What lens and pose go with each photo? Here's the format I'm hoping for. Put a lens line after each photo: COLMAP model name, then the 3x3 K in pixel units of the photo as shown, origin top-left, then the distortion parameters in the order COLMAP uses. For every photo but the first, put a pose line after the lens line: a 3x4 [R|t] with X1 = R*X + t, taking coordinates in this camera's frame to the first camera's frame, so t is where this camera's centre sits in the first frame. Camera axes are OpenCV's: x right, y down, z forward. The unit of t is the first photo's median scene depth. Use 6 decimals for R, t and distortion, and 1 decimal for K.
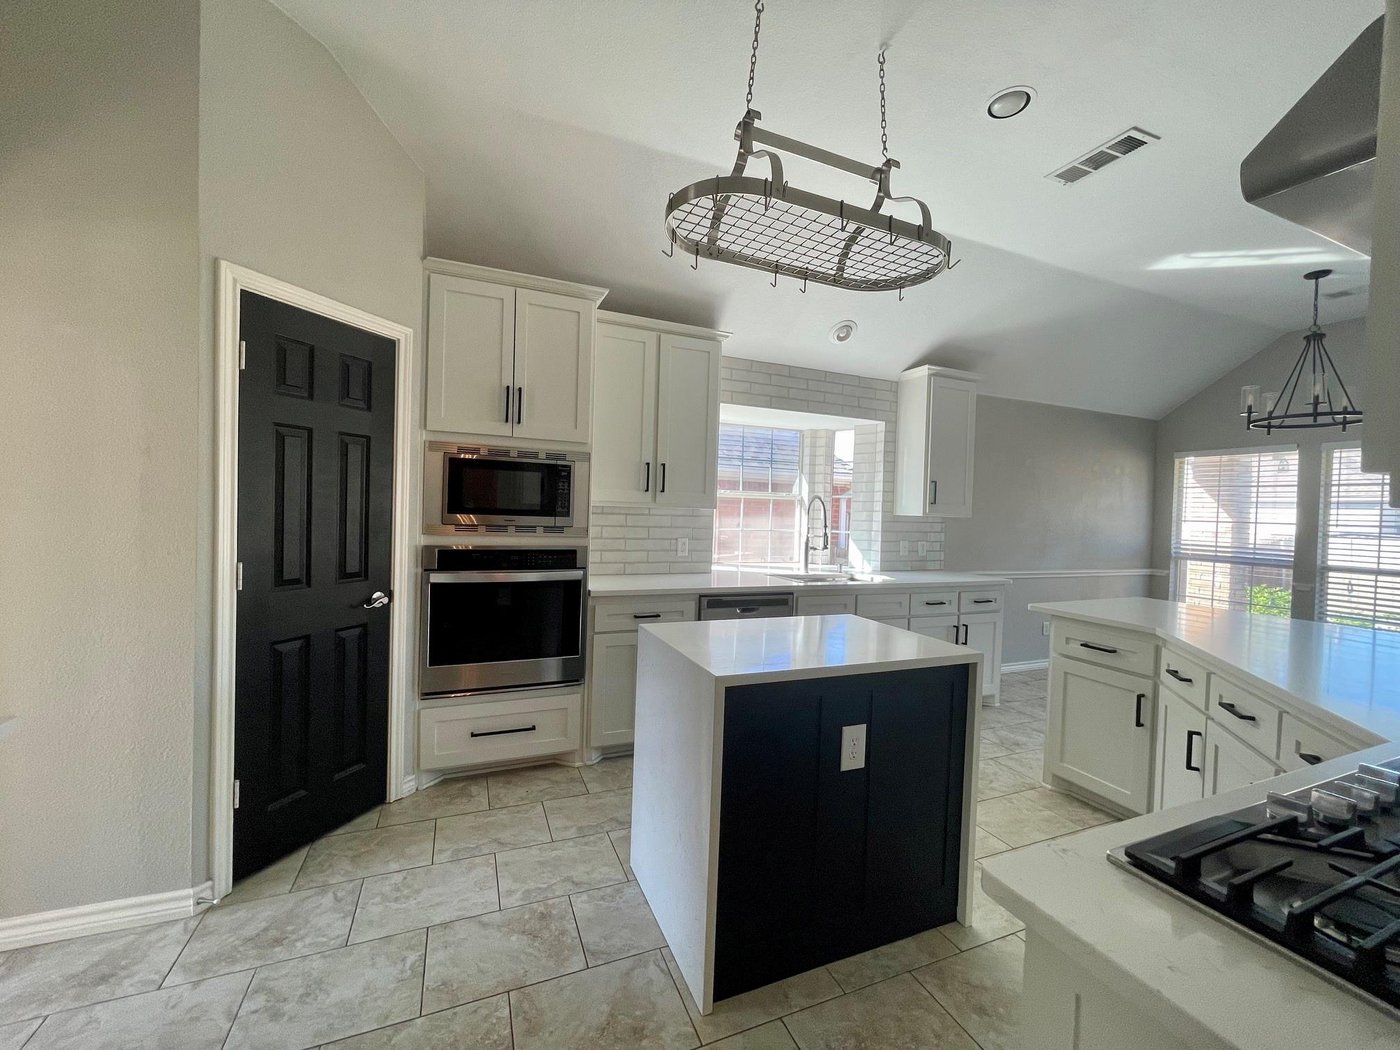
lens RADIAL K [[571.8, 0, 700.0], [0, 571.8, 525.0], [0, 0, 1]] dist [0.001587, 0.000200]
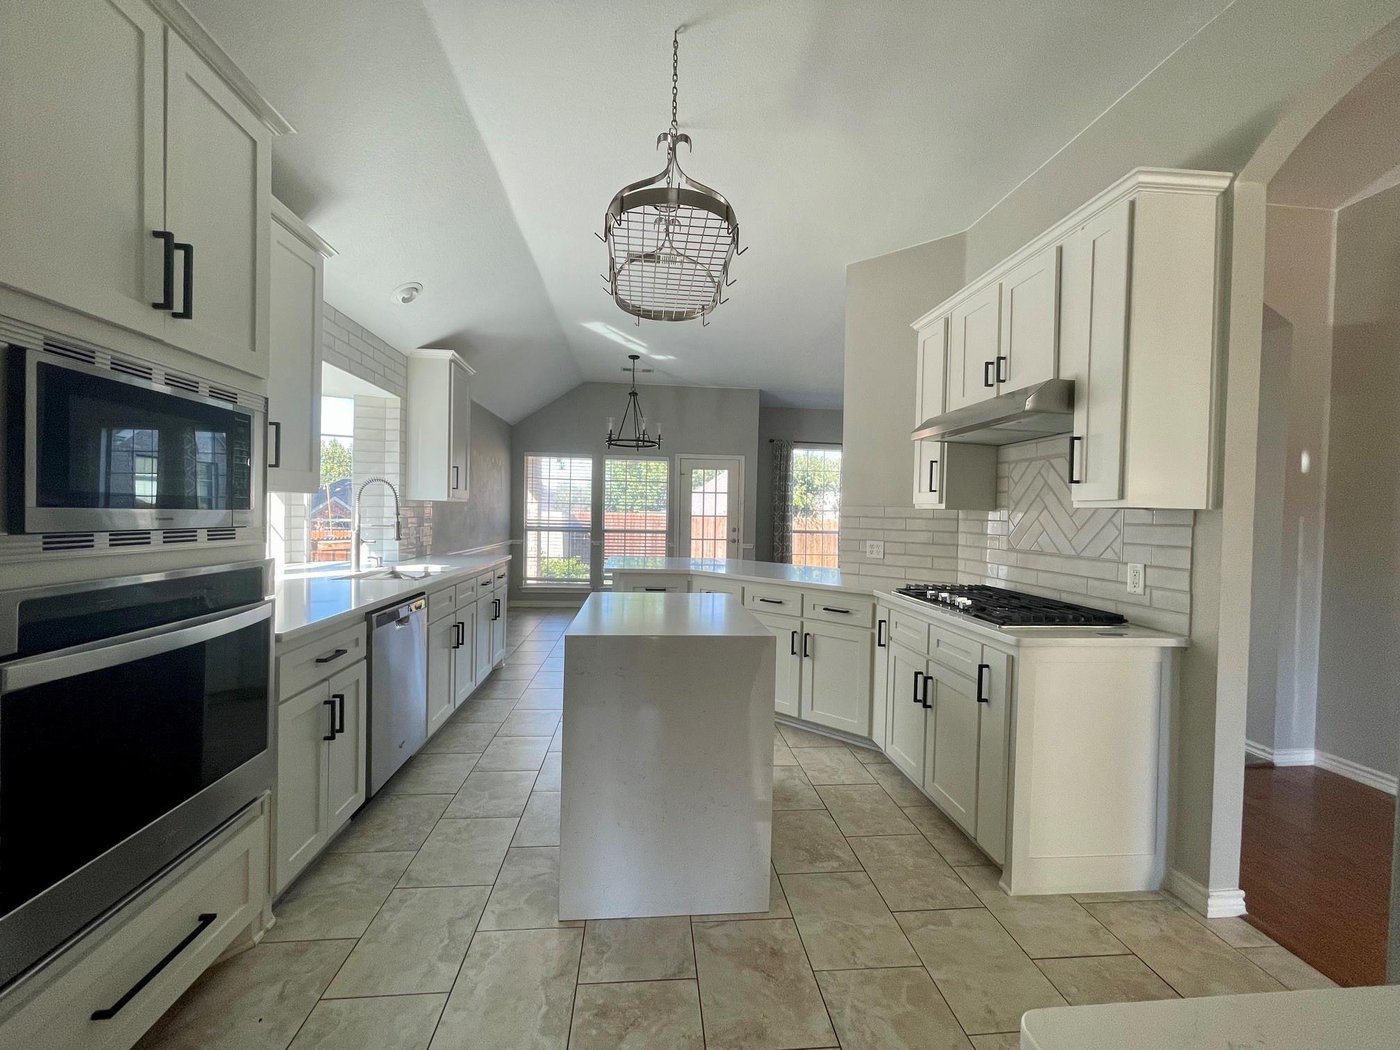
lens RADIAL K [[566.5, 0, 700.7], [0, 566.5, 518.9], [0, 0, 1]] dist [-0.002256, -0.000317]
pose [[0.292918, -0.036460, 0.955442, -0.463384], [0.011833, 0.999334, 0.034508, -0.014195], [-0.956064, 0.001197, 0.293155, 0.307069]]
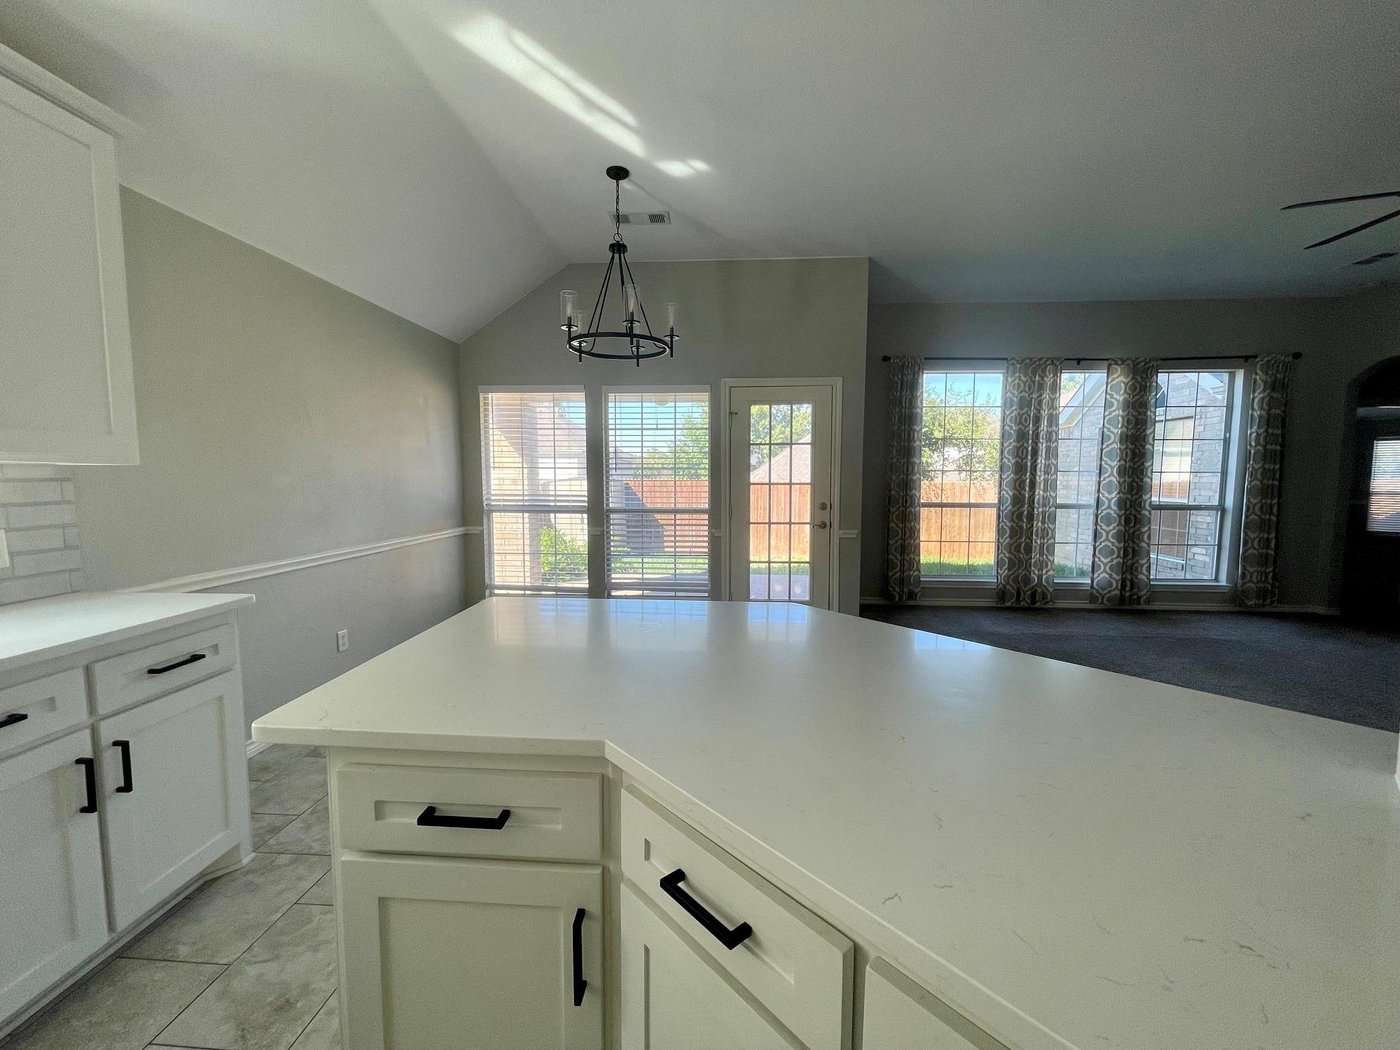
lens RADIAL K [[560.4, 0, 695.1], [0, 560.4, 521.4], [0, 0, 1]] dist [0.001204, 0.000111]
pose [[0.451203, -0.101838, 0.886592, 0.321702], [0.036671, 0.994744, 0.095598, 0.004968], [-0.891668, -0.010622, 0.452566, 0.490273]]
